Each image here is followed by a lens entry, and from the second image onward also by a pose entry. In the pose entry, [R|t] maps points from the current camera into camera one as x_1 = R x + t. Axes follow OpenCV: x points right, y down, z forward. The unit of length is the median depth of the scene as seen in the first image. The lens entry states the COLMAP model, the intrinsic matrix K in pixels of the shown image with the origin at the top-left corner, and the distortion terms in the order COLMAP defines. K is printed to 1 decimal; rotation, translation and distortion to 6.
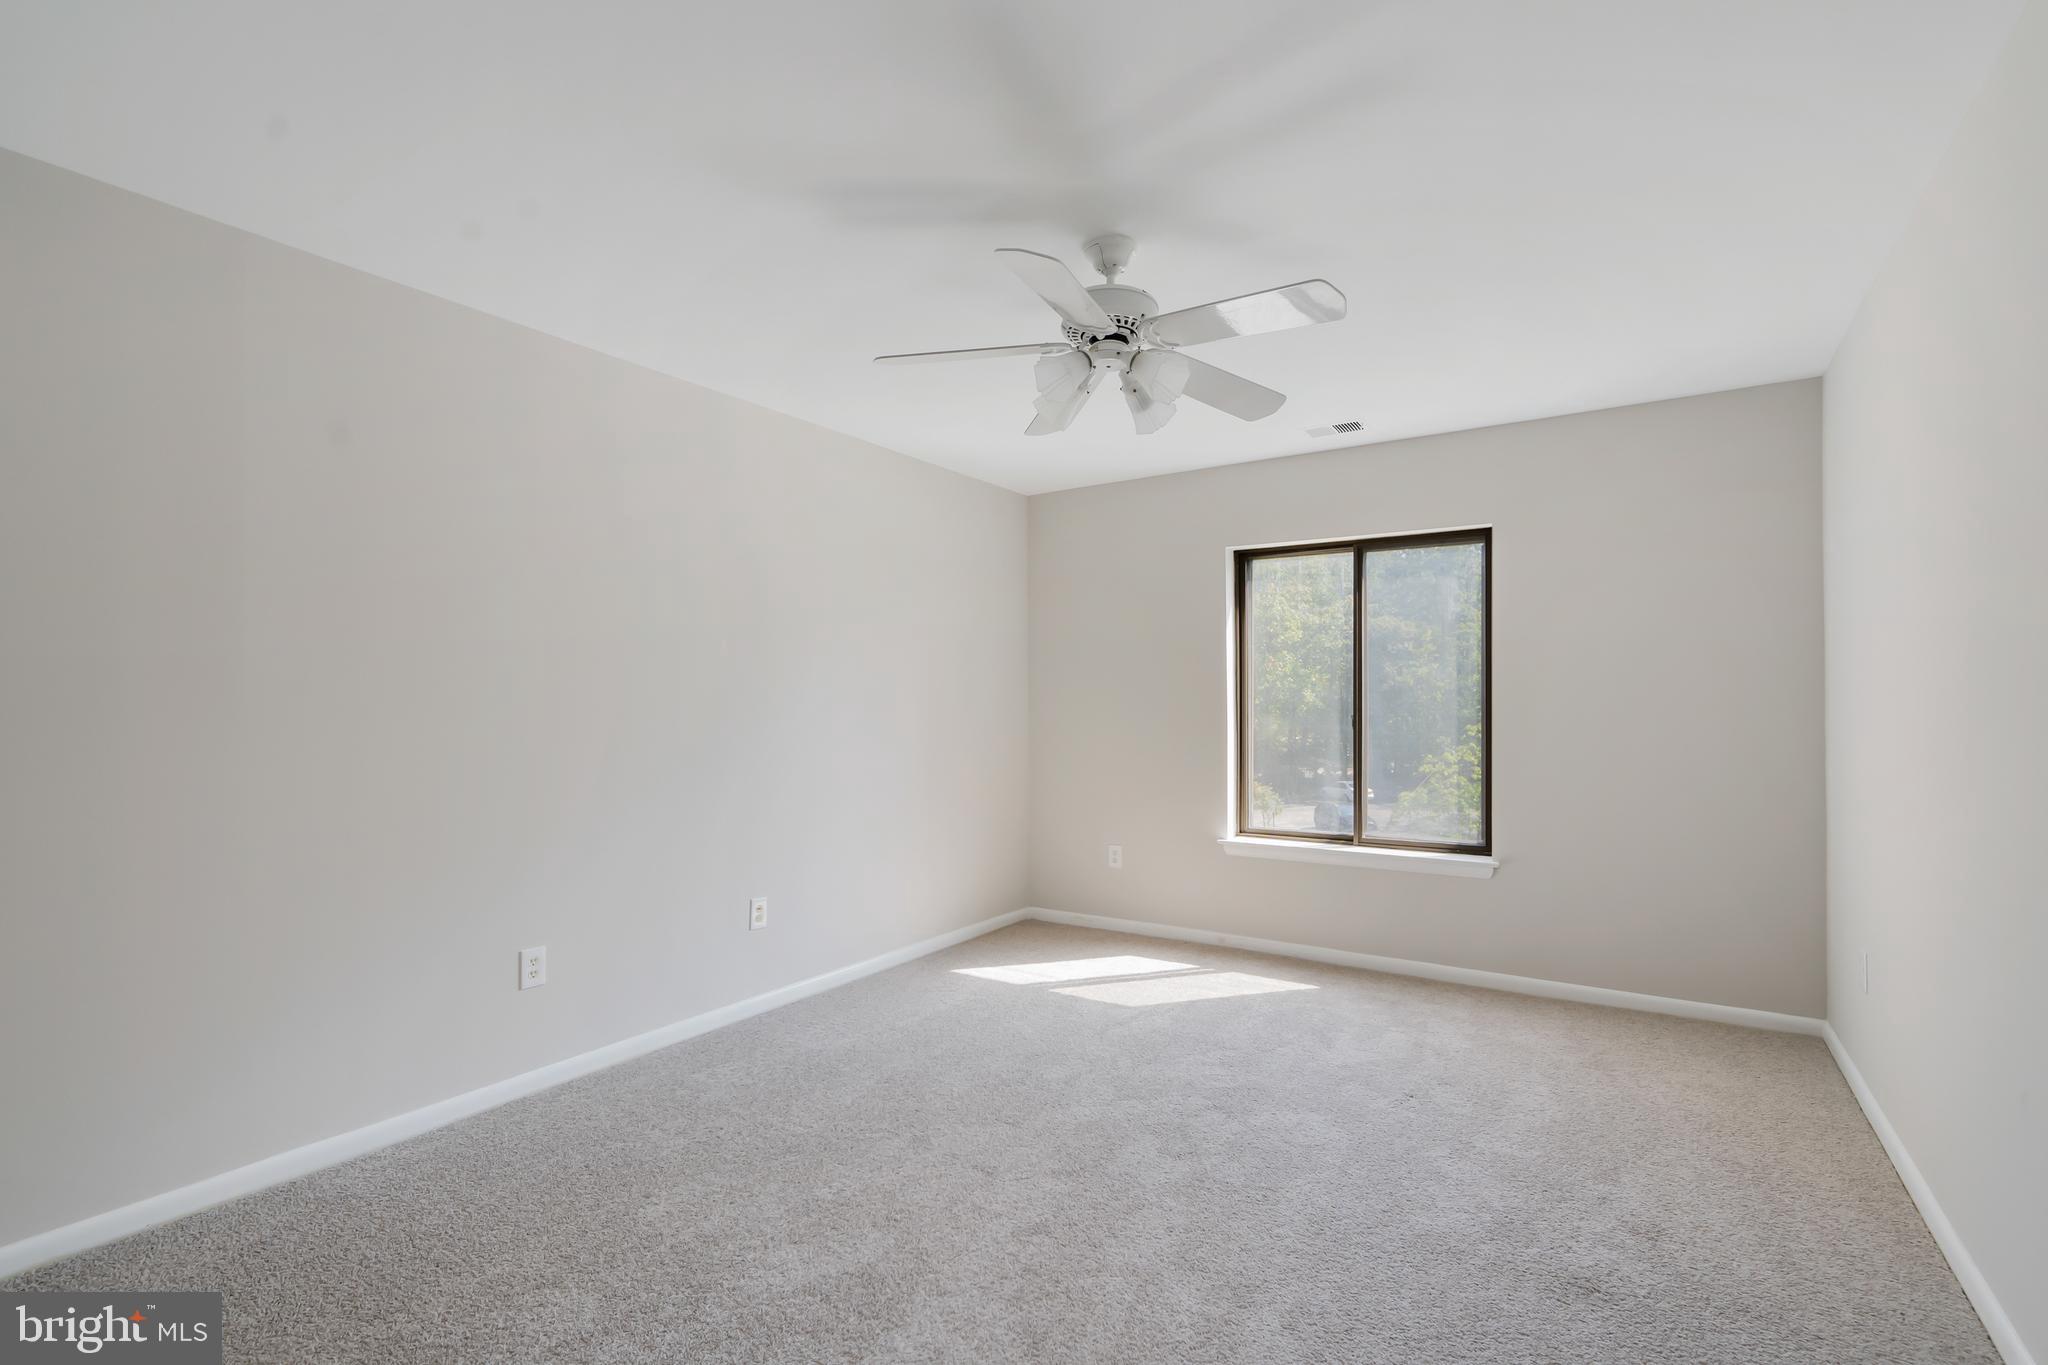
lens RADIAL K [[950.1, 0, 1017.2], [0, 950.1, 704.1], [0, 0, 1]] dist [-0.001621, 0.001461]
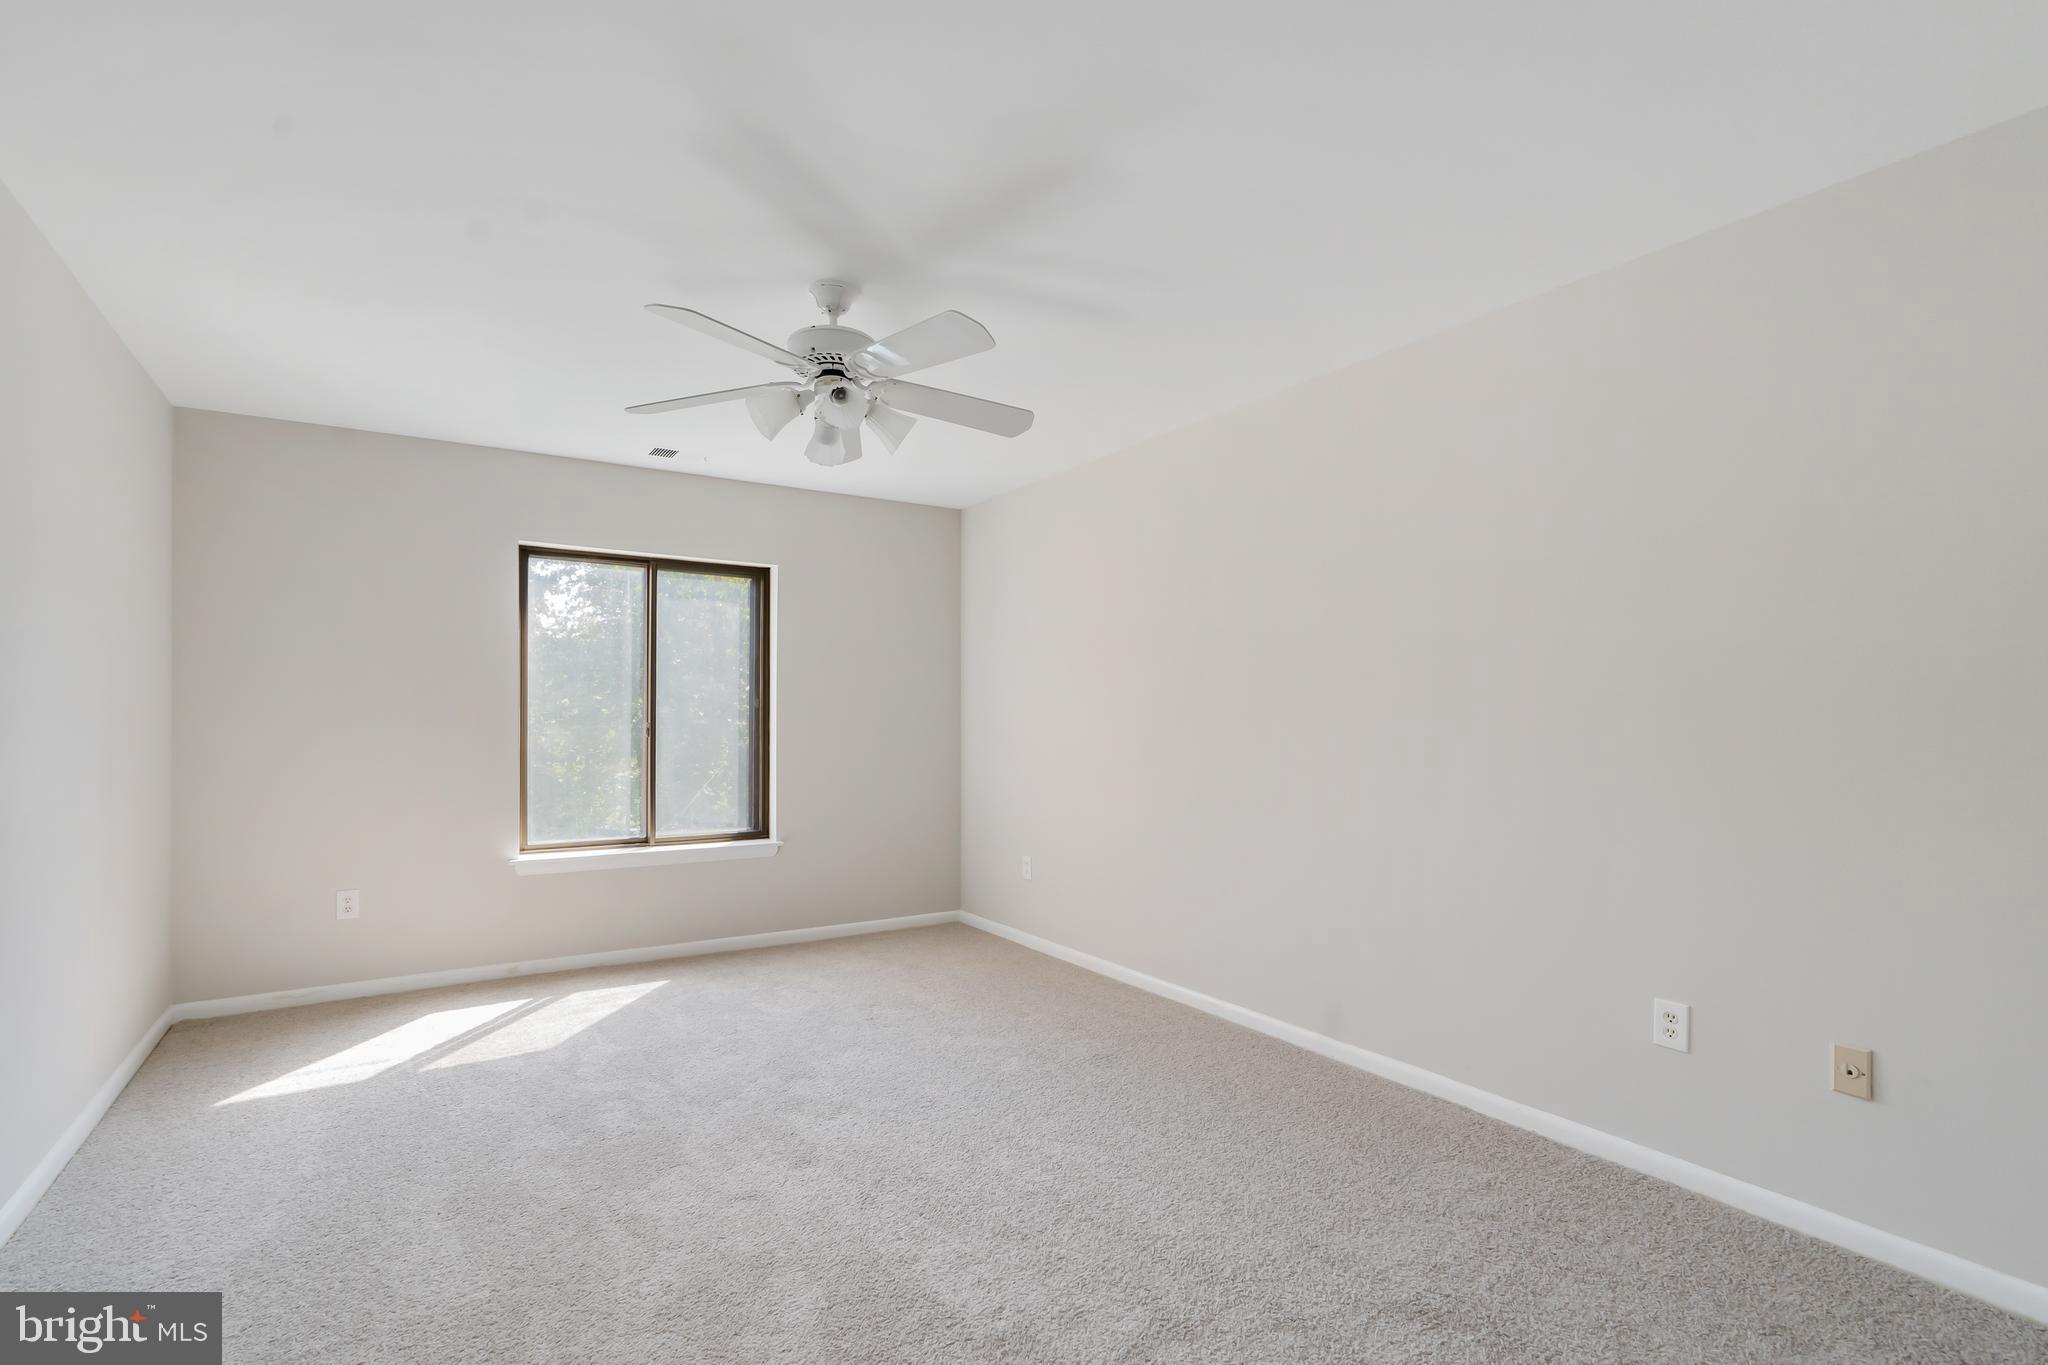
lens RADIAL K [[950.1, 0, 1017.2], [0, 950.1, 704.1], [0, 0, 1]] dist [-0.001621, 0.001461]
pose [[0.393737, 0.015225, 0.919097, -0.483776], [-0.006546, 0.999884, -0.013759, 0.002854], [-0.919200, -0.000599, 0.393791, 0.221132]]
